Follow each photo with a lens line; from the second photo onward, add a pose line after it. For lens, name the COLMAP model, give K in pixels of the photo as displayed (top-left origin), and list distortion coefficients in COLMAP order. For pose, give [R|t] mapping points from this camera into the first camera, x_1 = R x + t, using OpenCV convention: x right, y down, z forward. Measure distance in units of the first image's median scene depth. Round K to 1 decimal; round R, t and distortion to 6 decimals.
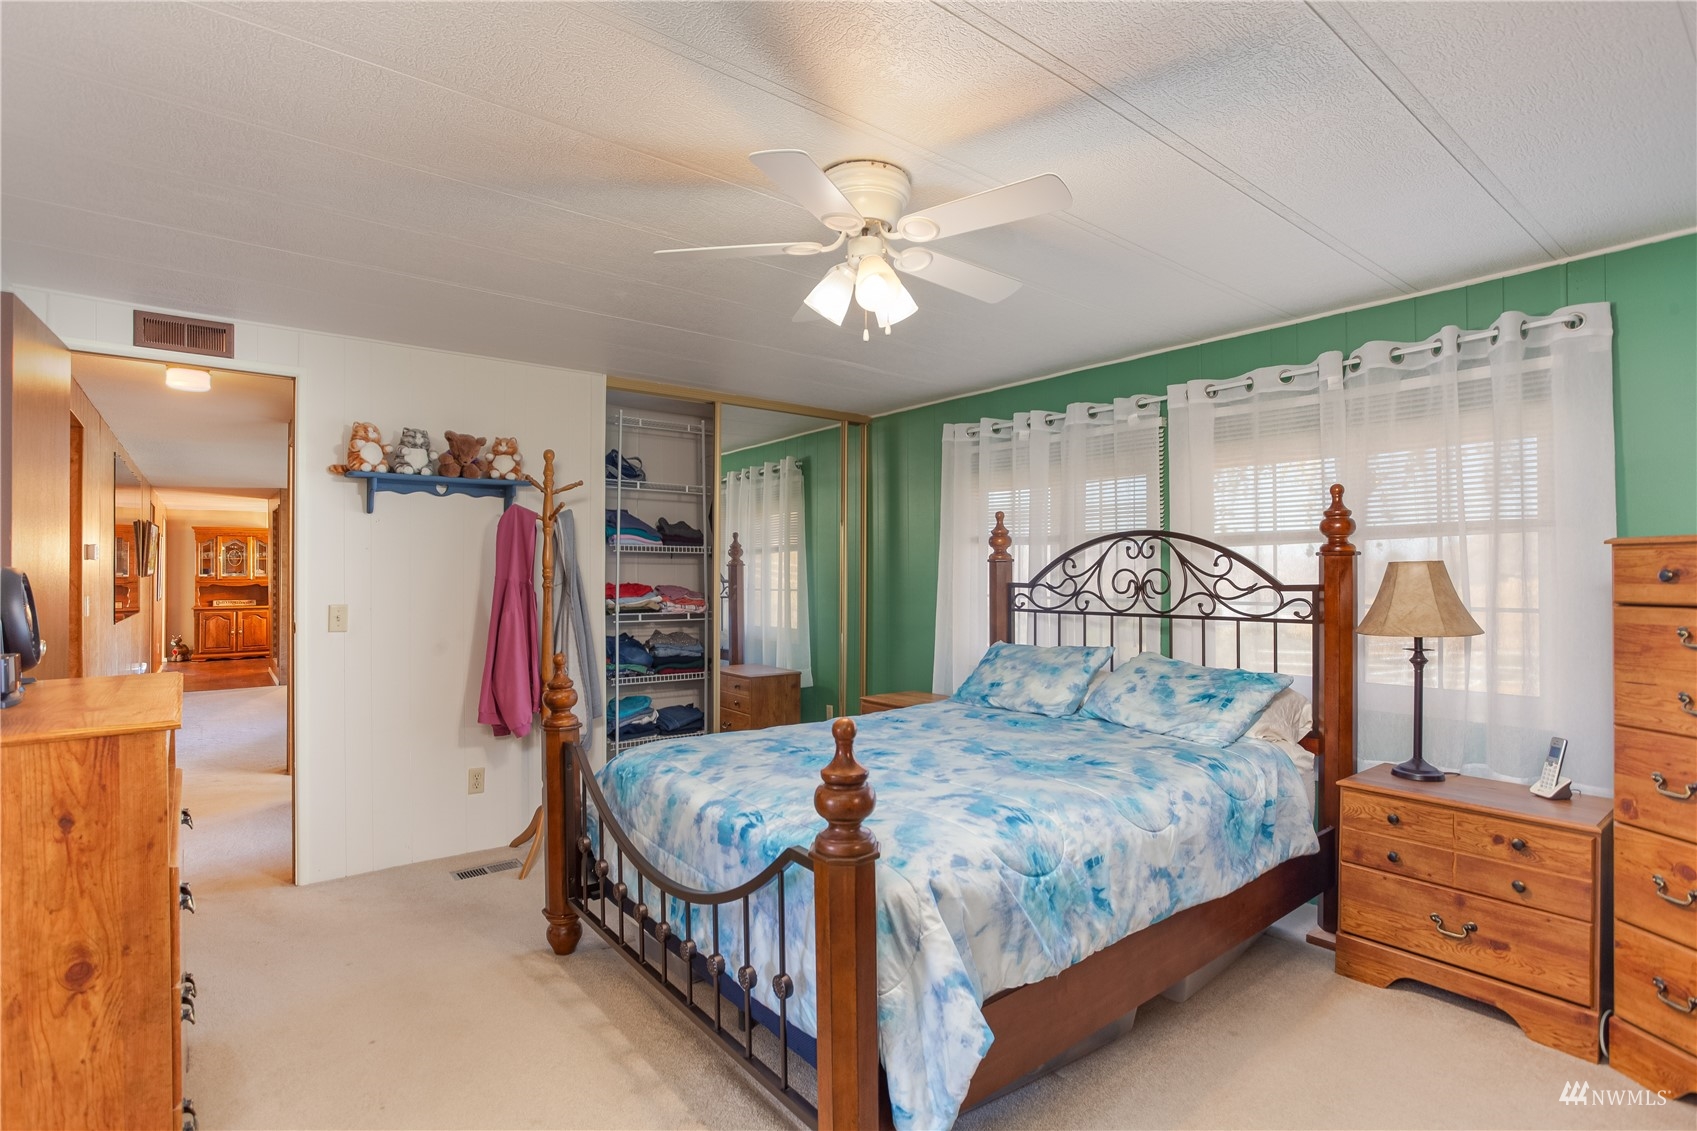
lens RADIAL K [[825.6, 0, 850.4], [0, 825.6, 570.9], [0, 0, 1]] dist [-0.027951, 0.006449]
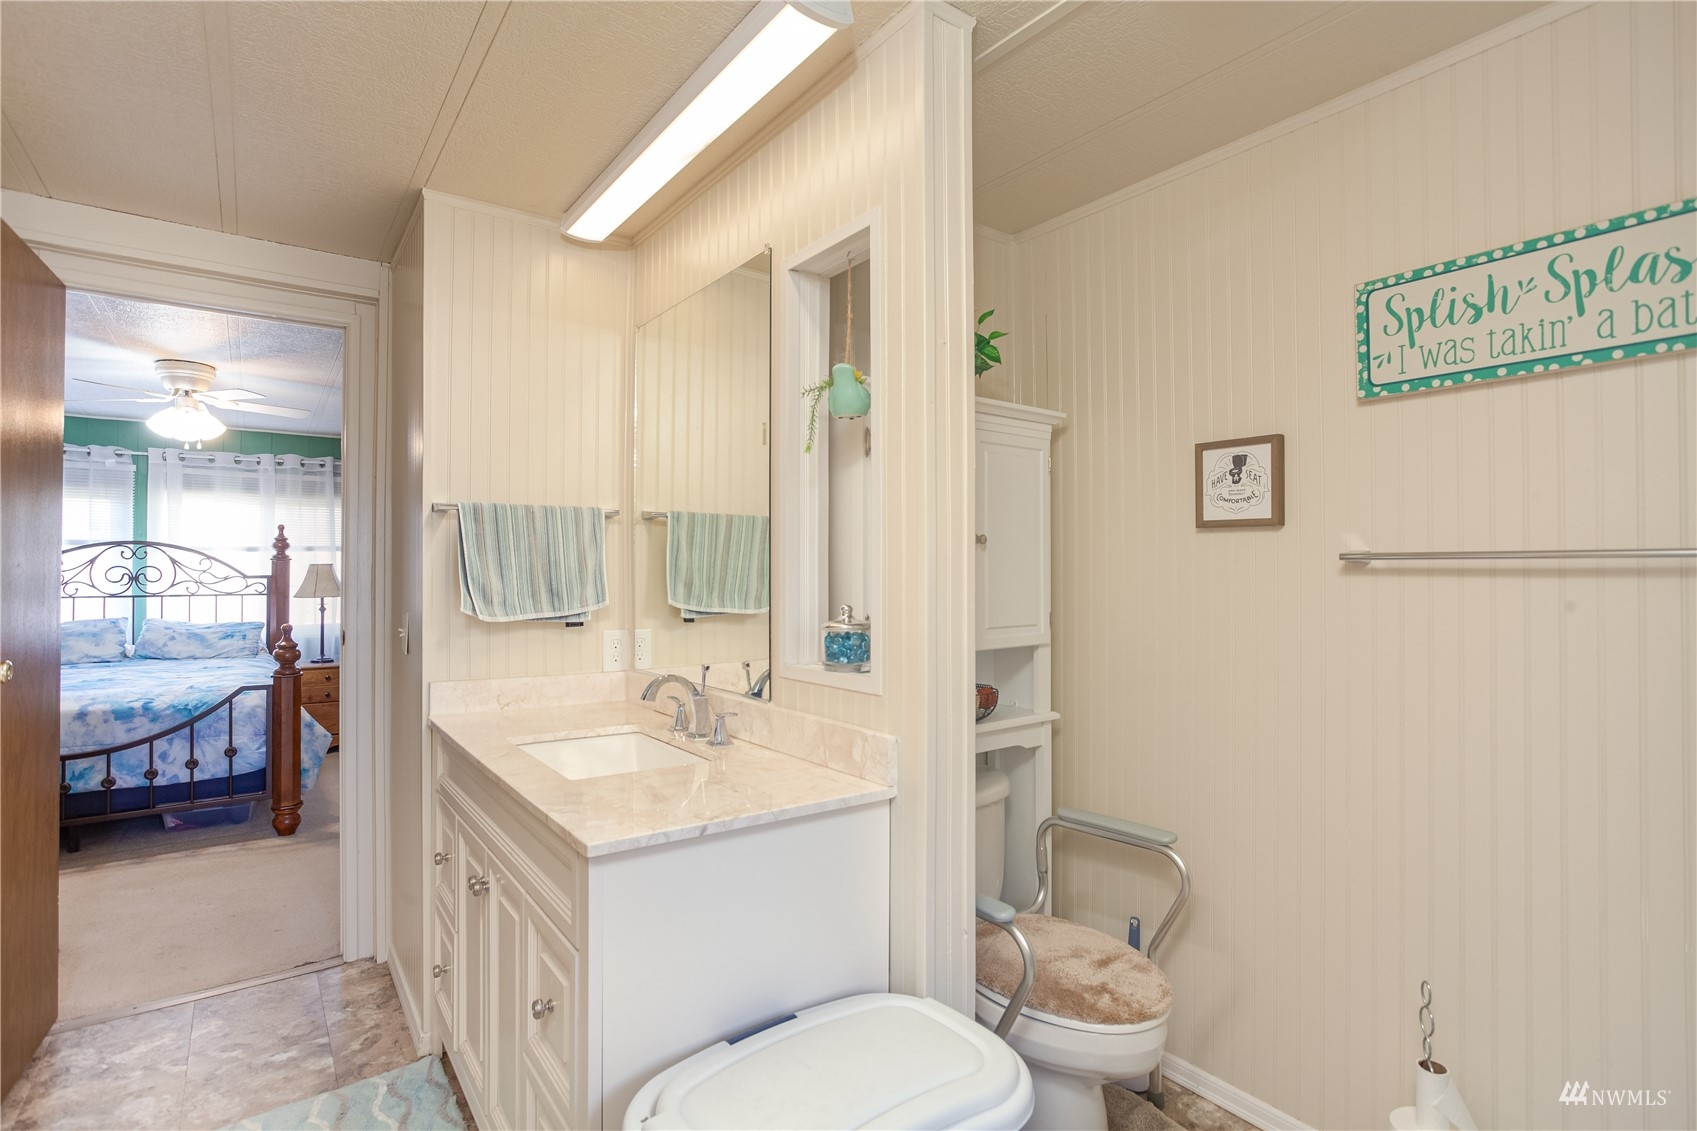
lens RADIAL K [[825.6, 0, 851.3], [0, 825.6, 565.0], [0, 0, 1]] dist [-0.027951, 0.006449]
pose [[0.026757, 0.009427, 0.999598, -1.125774], [-0.003044, 0.999952, -0.009349, 0.006017], [-0.999637, -0.002793, 0.026784, -0.367996]]
